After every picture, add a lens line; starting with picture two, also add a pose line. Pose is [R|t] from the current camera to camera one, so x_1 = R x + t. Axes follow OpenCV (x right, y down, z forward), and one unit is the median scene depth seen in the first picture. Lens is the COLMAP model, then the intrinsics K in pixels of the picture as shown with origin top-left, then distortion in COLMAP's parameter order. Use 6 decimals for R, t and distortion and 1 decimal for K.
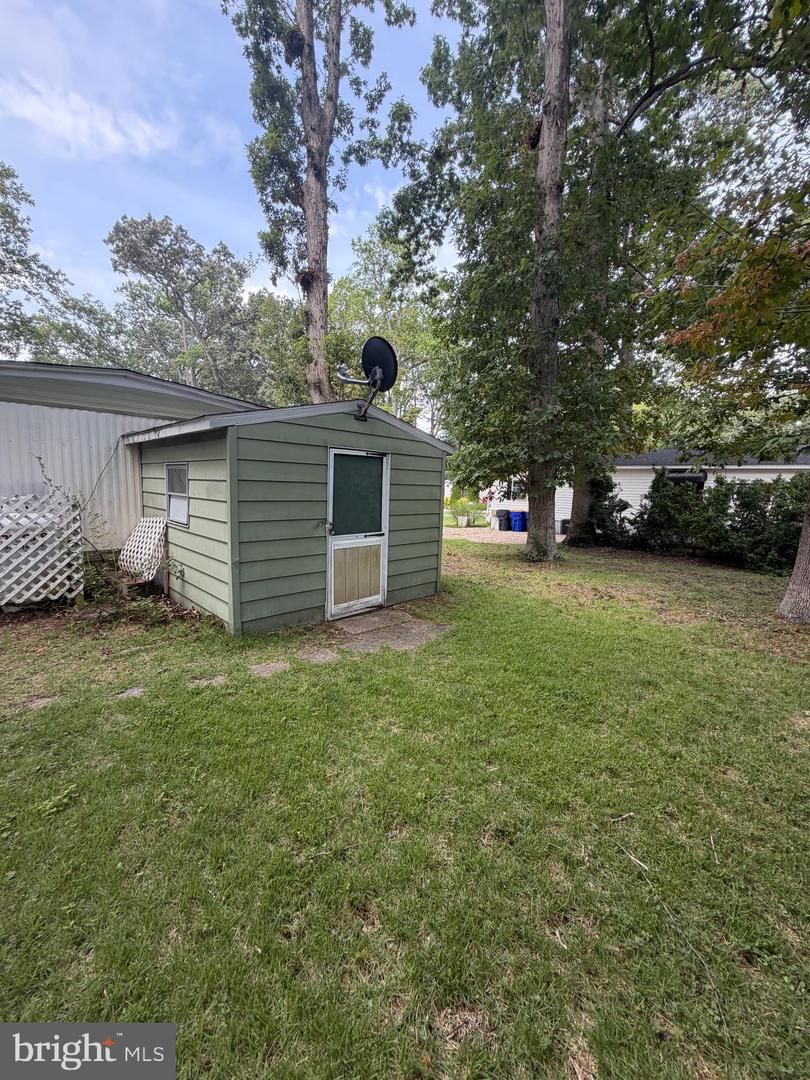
lens RADIAL K [[429.0, 0, 404.9], [0, 429.0, 535.3], [0, 0, 1]] dist [-0.002225, -0.000123]
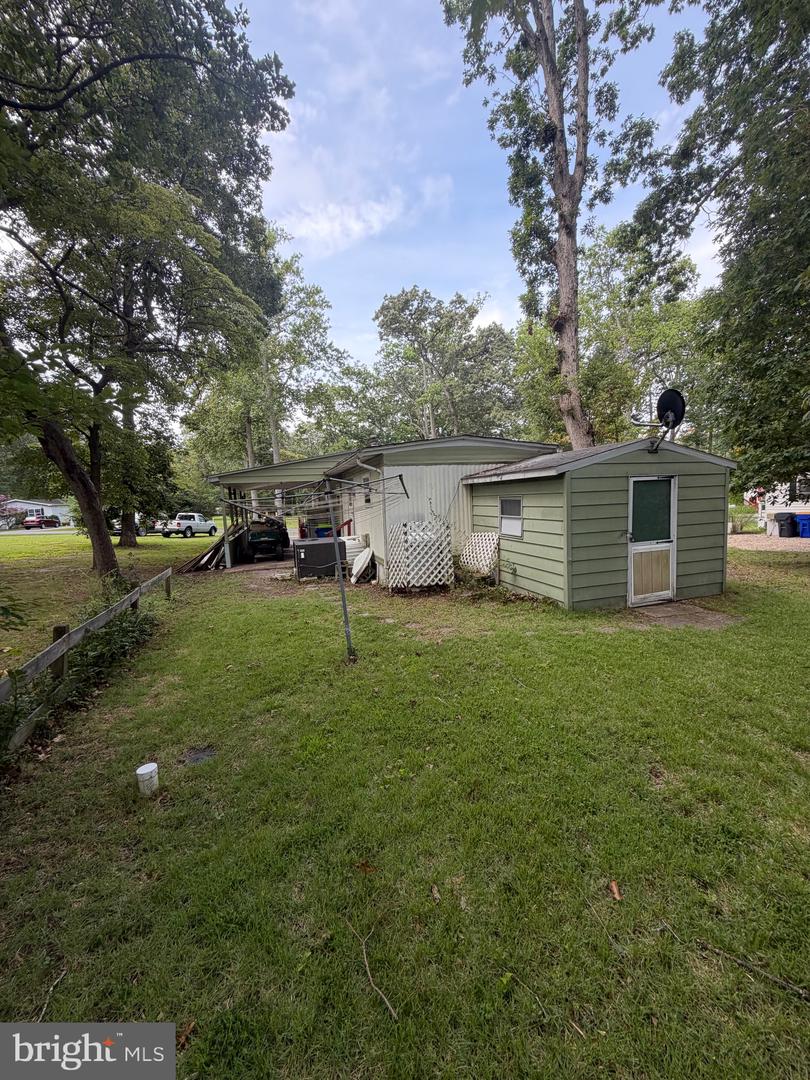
lens RADIAL K [[429.0, 0, 404.9], [0, 429.0, 535.3], [0, 0, 1]] dist [-0.002225, -0.000123]
pose [[0.881086, -0.024829, -0.472305, -0.069245], [0.011979, 0.999472, -0.030196, 0.004222], [0.472805, 0.020947, 0.880918, -0.213325]]
